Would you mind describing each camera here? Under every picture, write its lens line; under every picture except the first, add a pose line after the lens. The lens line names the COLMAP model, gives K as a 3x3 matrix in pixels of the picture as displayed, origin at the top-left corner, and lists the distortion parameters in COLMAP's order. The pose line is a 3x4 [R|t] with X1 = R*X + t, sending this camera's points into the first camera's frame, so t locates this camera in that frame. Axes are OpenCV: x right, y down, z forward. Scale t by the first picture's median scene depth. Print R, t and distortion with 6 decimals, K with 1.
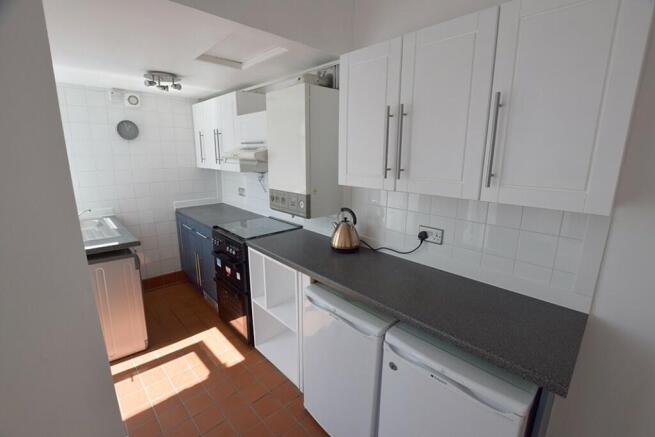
lens RADIAL K [[288.9, 0, 329.8], [0, 288.9, 218.4], [0, 0, 1]] dist [-0.028746, 0.000152]
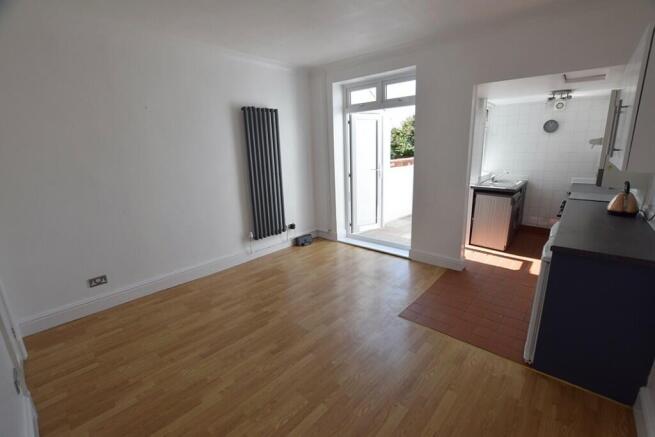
lens RADIAL K [[288.9, 0, 329.8], [0, 288.9, 218.4], [0, 0, 1]] dist [-0.028746, 0.000152]
pose [[0.094148, 0.227918, -0.969118, 1.088135], [-0.191826, 0.959354, 0.206986, 0.110767], [0.976903, 0.166414, 0.134041, -0.405802]]
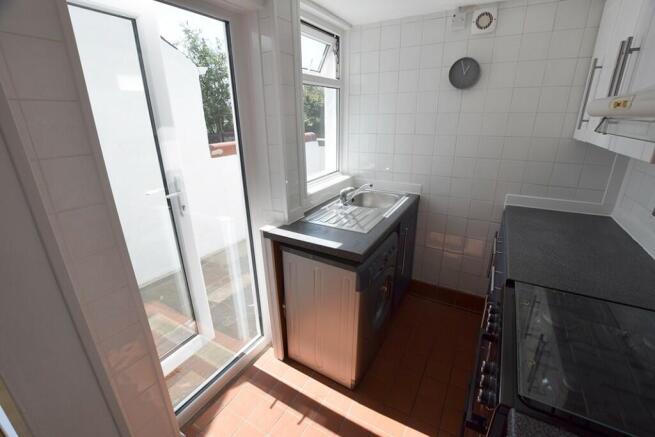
lens RADIAL K [[282.7, 0, 327.5], [0, 282.7, 218.5], [0, 0, 1]] dist [-0.041467, -0.000025]
pose [[0.282927, 0.309678, -0.907773, -0.175038], [-0.196027, 0.945136, 0.261328, -0.143553], [0.938896, 0.104012, 0.328109, 0.754201]]
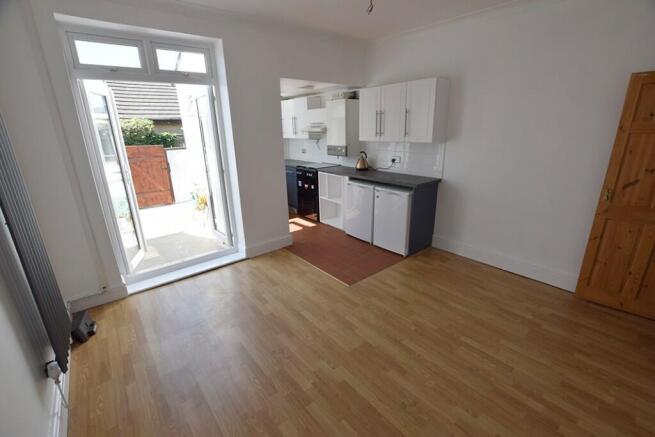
lens RADIAL K [[288.9, 0, 329.8], [0, 288.9, 218.4], [0, 0, 1]] dist [-0.028746, 0.000152]
pose [[0.998012, -0.010767, -0.062094, -0.063729], [0.015941, 0.996385, 0.083448, 0.285961], [0.060971, -0.084272, 0.994576, -1.297703]]
